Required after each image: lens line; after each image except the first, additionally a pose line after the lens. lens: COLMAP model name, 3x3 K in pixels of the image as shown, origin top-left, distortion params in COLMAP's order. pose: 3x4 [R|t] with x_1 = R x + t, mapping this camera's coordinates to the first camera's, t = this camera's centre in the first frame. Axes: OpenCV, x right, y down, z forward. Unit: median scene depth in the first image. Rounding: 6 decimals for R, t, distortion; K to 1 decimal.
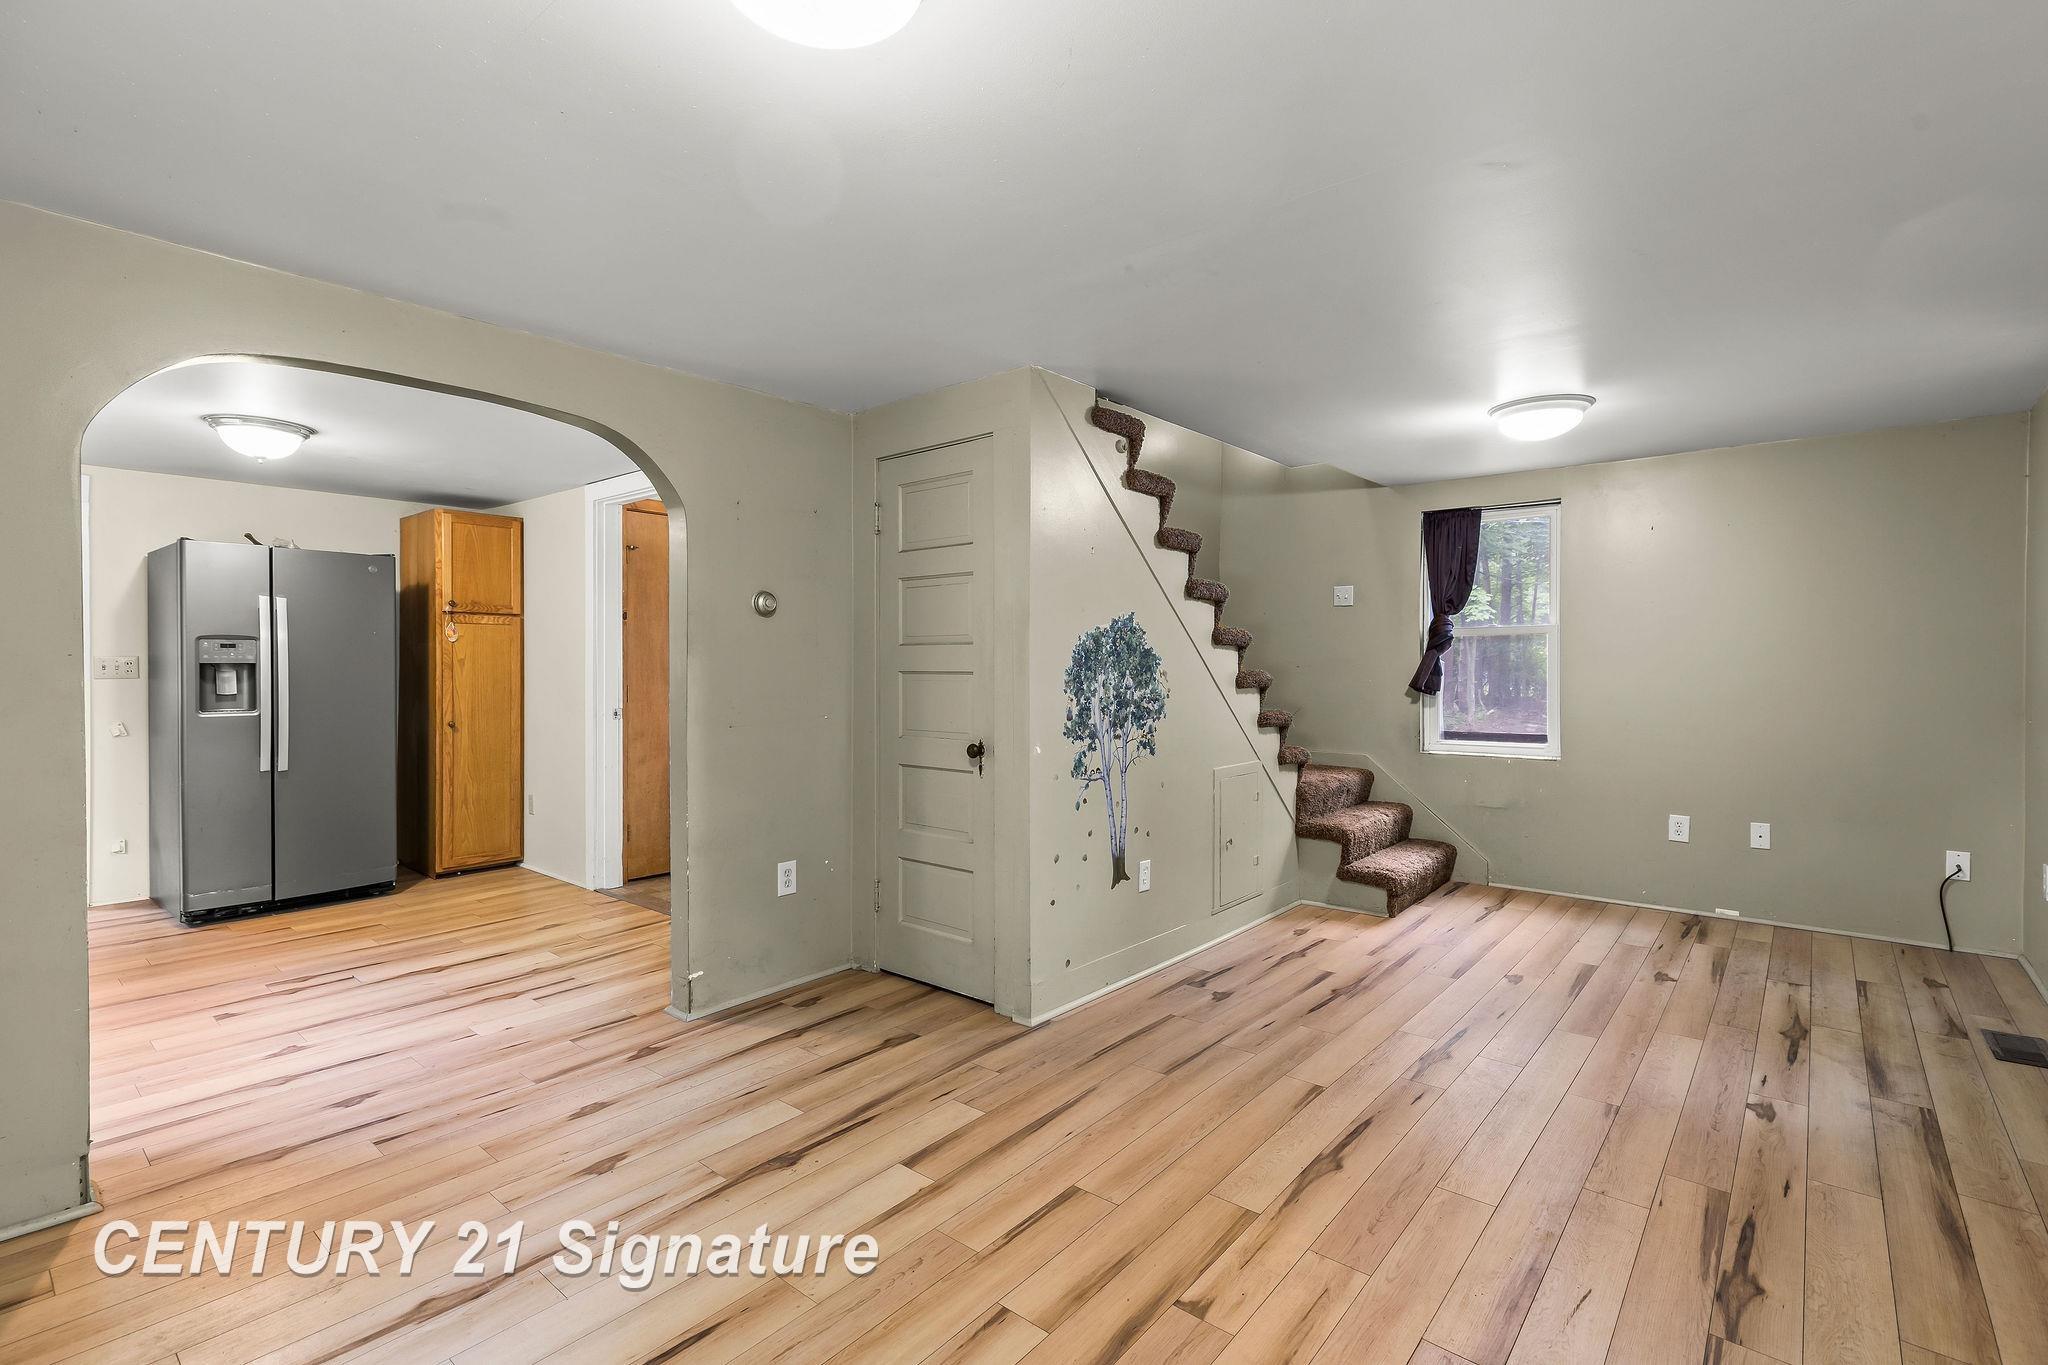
lens RADIAL K [[941.7, 0, 1027.5], [0, 941.7, 673.0], [0, 0, 1]] dist [0.008053, -0.000360]
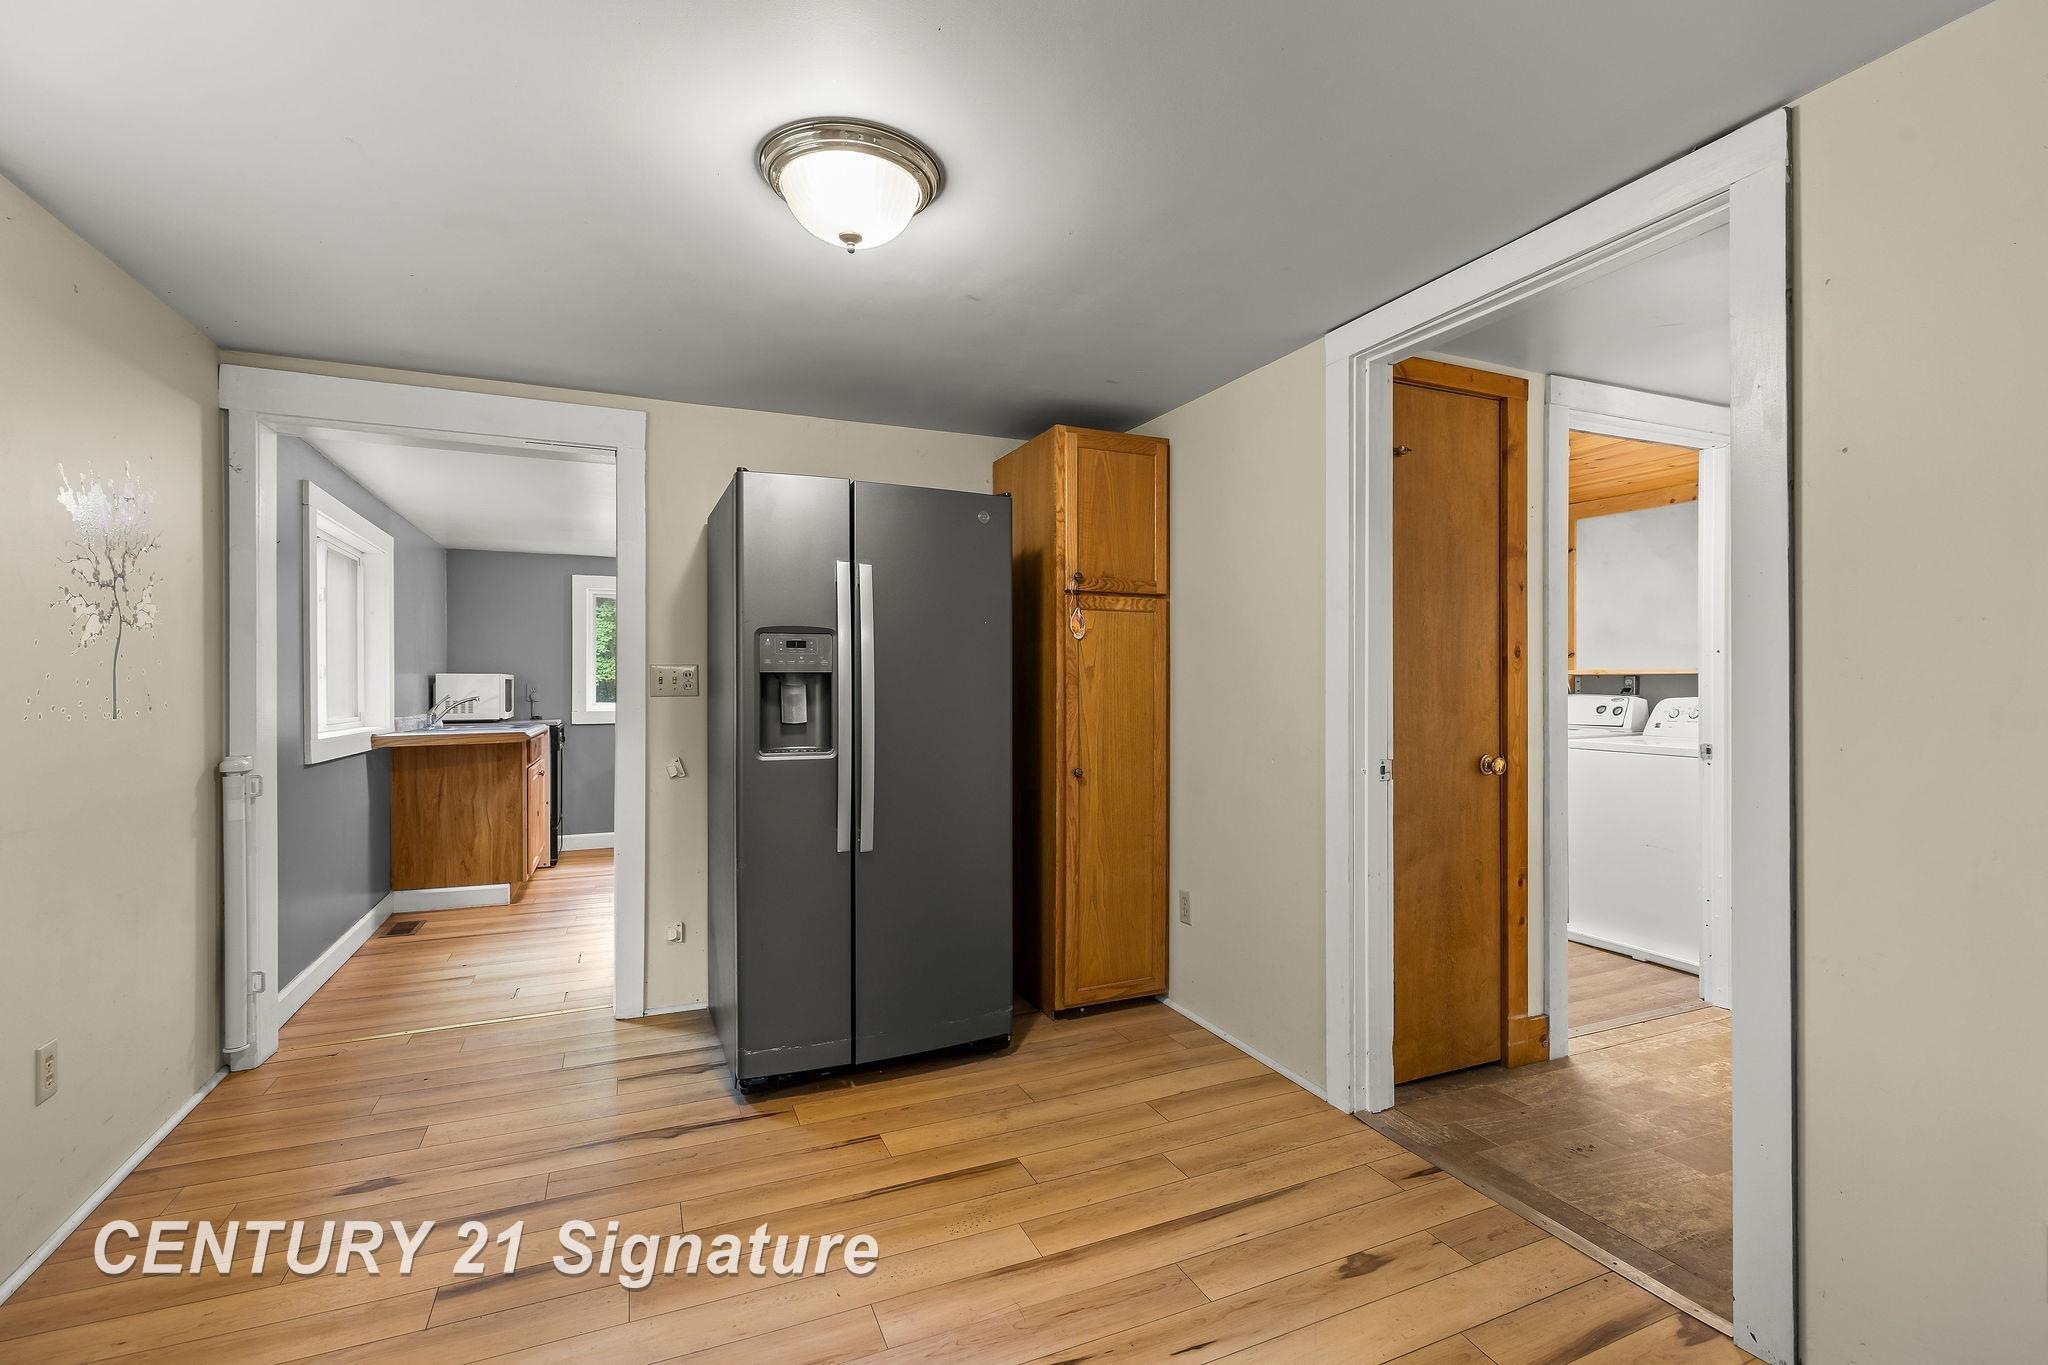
lens RADIAL K [[941.7, 0, 1021.1], [0, 941.7, 684.9], [0, 0, 1]] dist [0.008053, -0.000360]
pose [[0.892533, 0.000472, -0.450981, -0.396478], [-0.003604, 0.999975, -0.006086, 0.000843], [0.450967, 0.007057, 0.892513, 0.470627]]
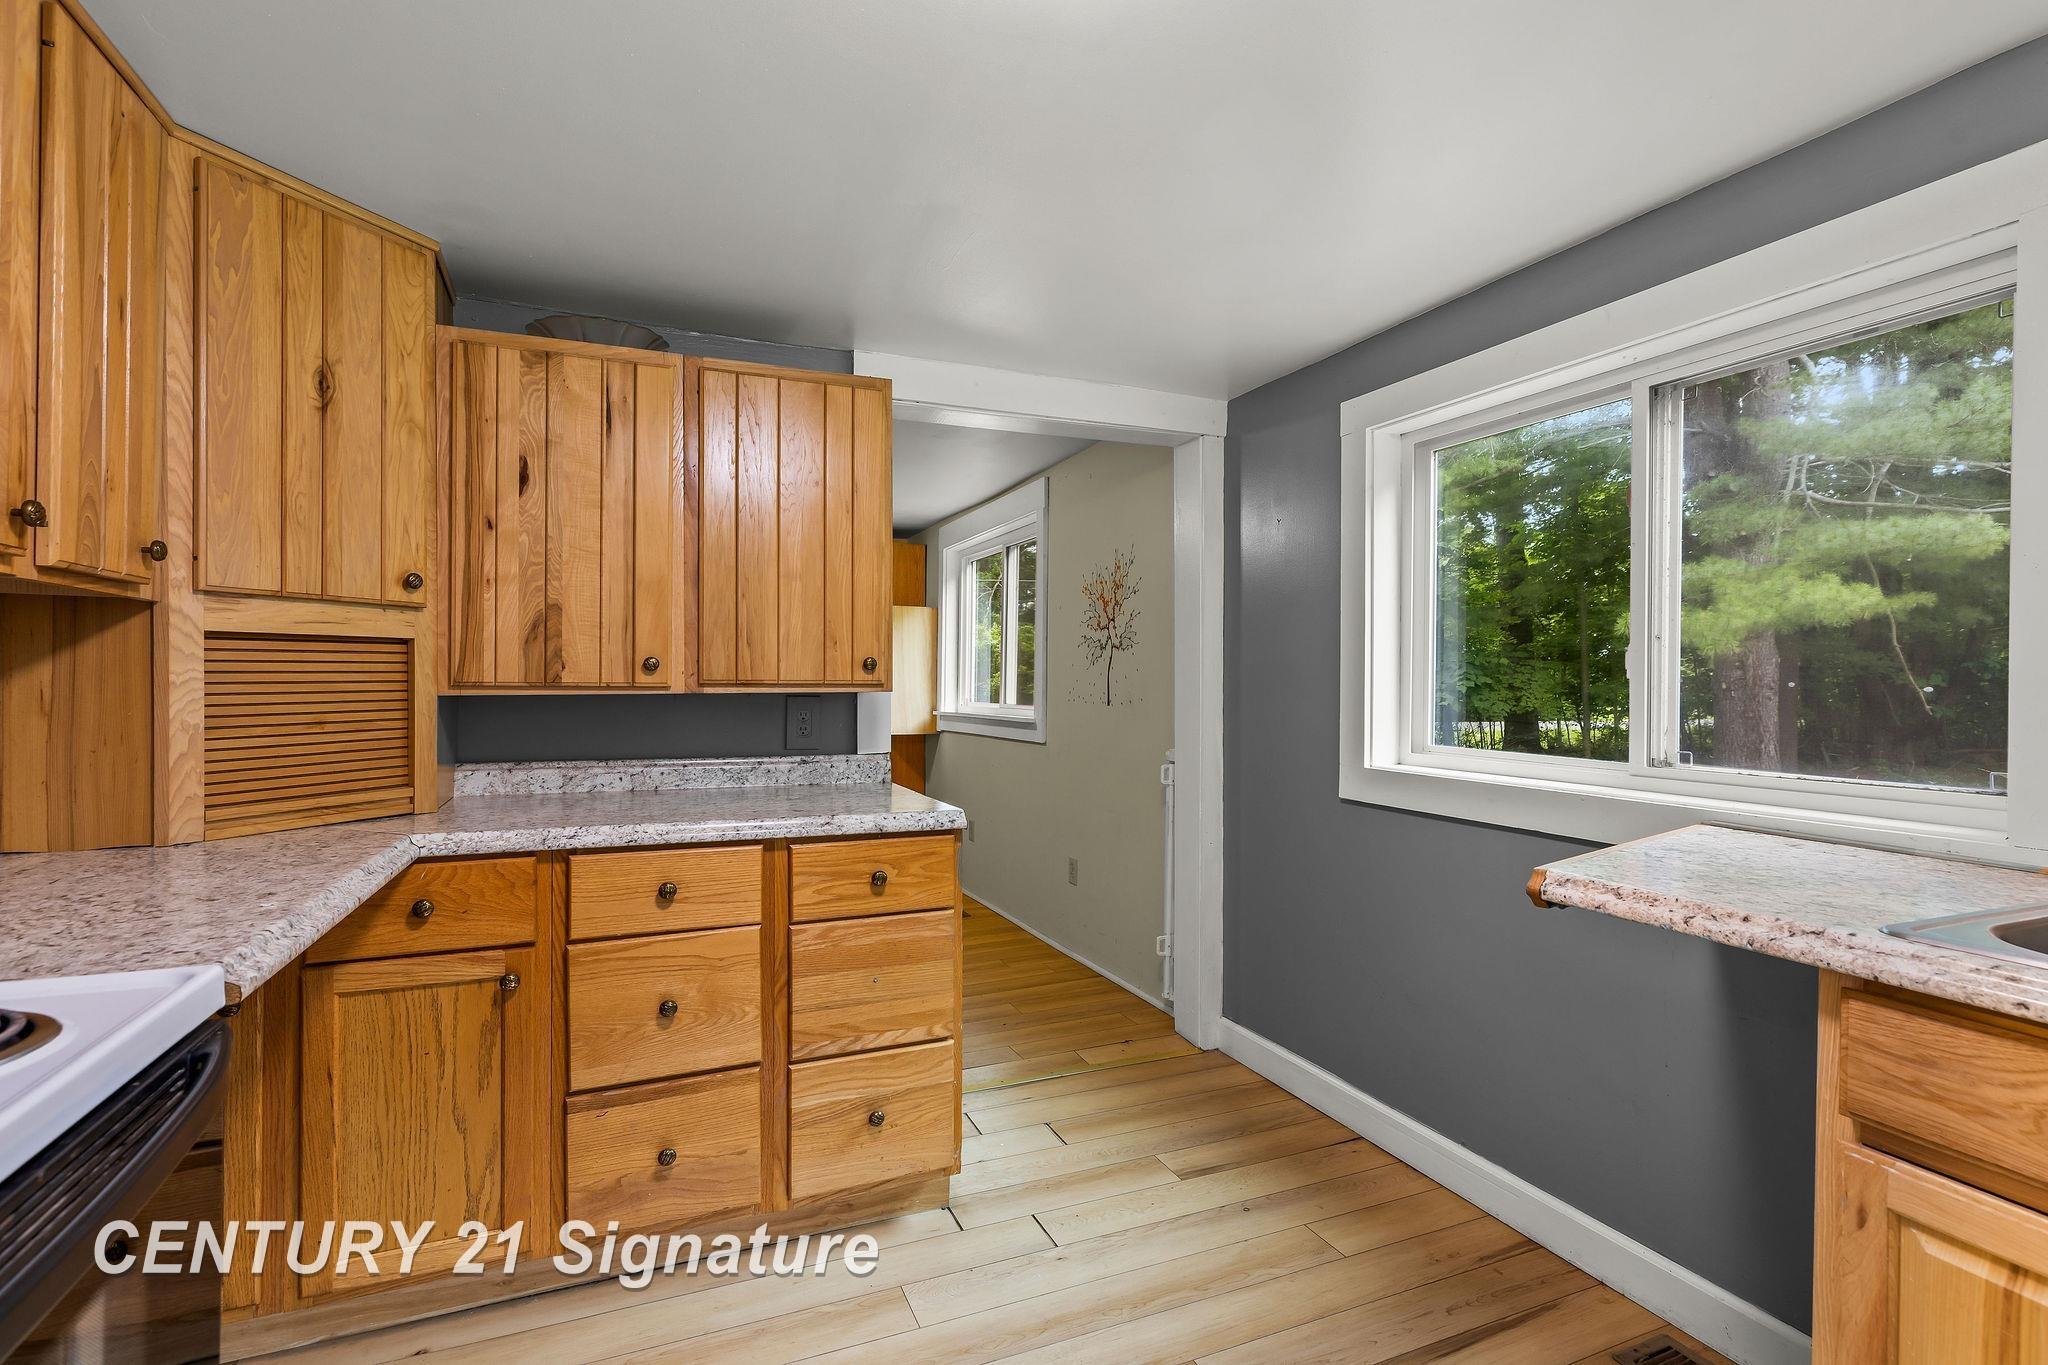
lens RADIAL K [[941.7, 0, 1020.1], [0, 941.7, 683.7], [0, 0, 1]] dist [0.008053, -0.000360]
pose [[-0.888952, -0.001896, 0.457997, -0.876902], [0.002592, 0.999955, 0.009172, -0.004445], [-0.457993, 0.009341, -0.888907, 0.976080]]
